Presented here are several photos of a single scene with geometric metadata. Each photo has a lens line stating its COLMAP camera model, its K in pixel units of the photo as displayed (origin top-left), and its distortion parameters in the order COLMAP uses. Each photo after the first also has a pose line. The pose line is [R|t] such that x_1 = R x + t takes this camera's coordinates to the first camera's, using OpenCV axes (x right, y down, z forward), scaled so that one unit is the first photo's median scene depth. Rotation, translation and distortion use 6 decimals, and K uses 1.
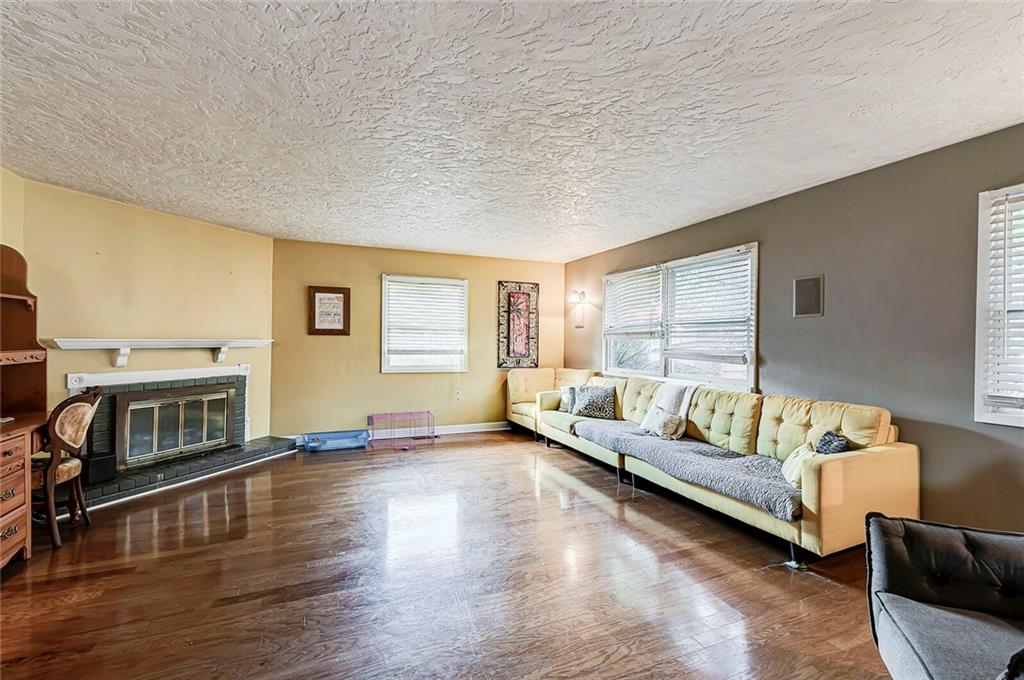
lens RADIAL K [[452.5, 0, 515.7], [0, 452.5, 341.1], [0, 0, 1]] dist [0.002820, -0.001596]
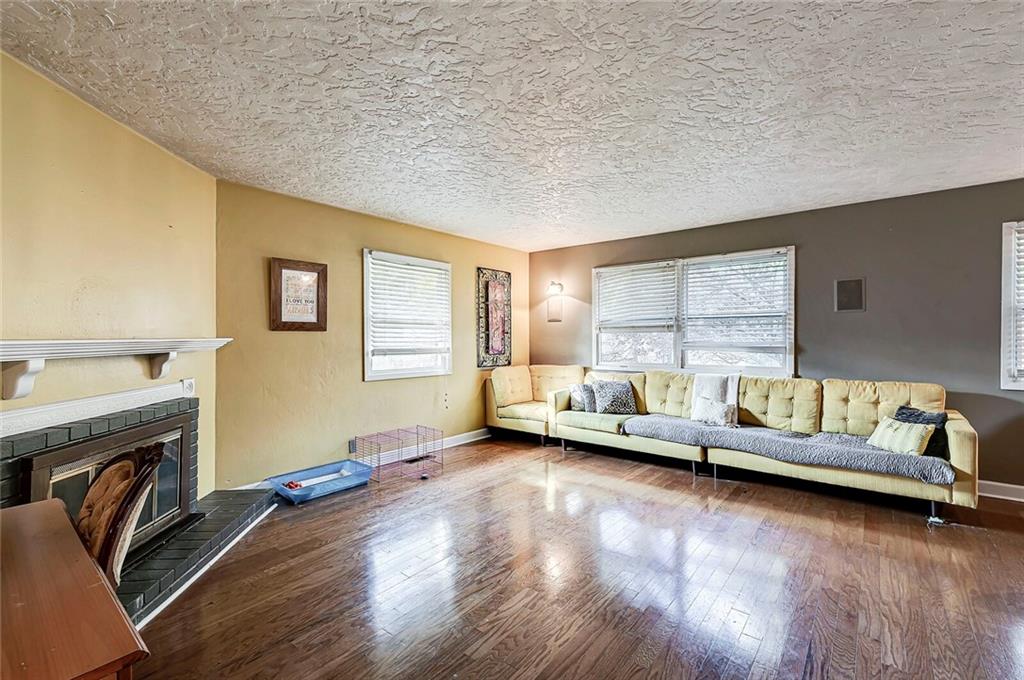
lens RADIAL K [[452.5, 0, 513.3], [0, 452.5, 338.0], [0, 0, 1]] dist [0.002820, -0.001596]
pose [[0.881722, -0.013872, 0.471566, -0.503630], [0.012152, 0.999904, 0.006692, -0.003080], [-0.471614, -0.000170, 0.881805, 0.262169]]
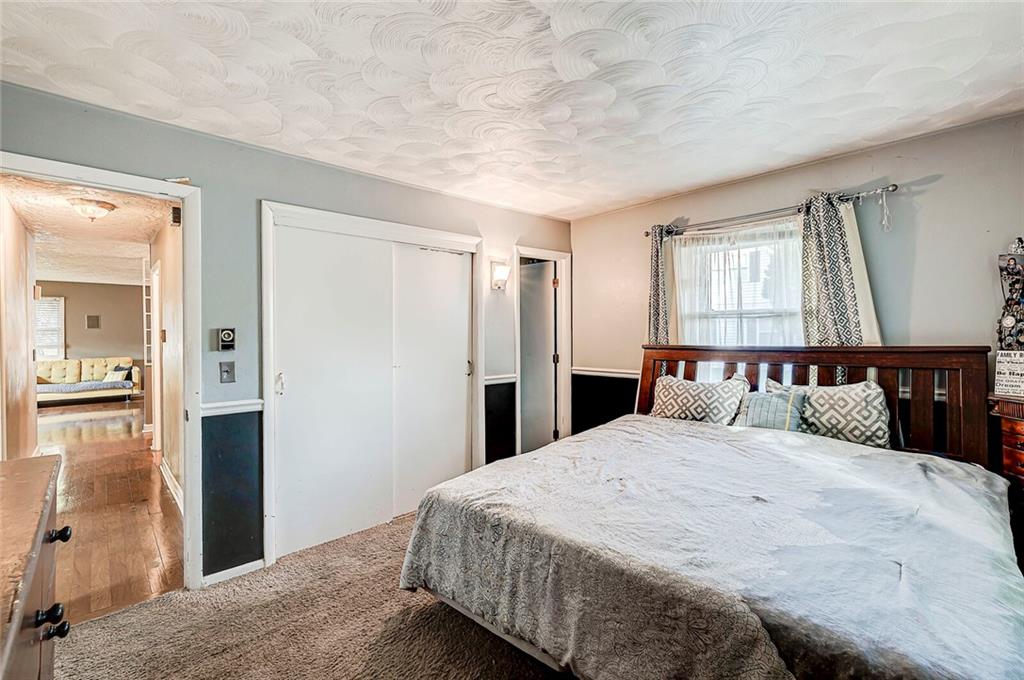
lens RADIAL K [[452.5, 0, 517.2], [0, 452.5, 333.1], [0, 0, 1]] dist [0.002820, -0.001596]
pose [[-0.338259, -0.006378, 0.941032, -2.037045], [0.007767, 0.999924, 0.009569, -0.025928], [-0.941021, 0.010545, -0.338184, -0.359618]]
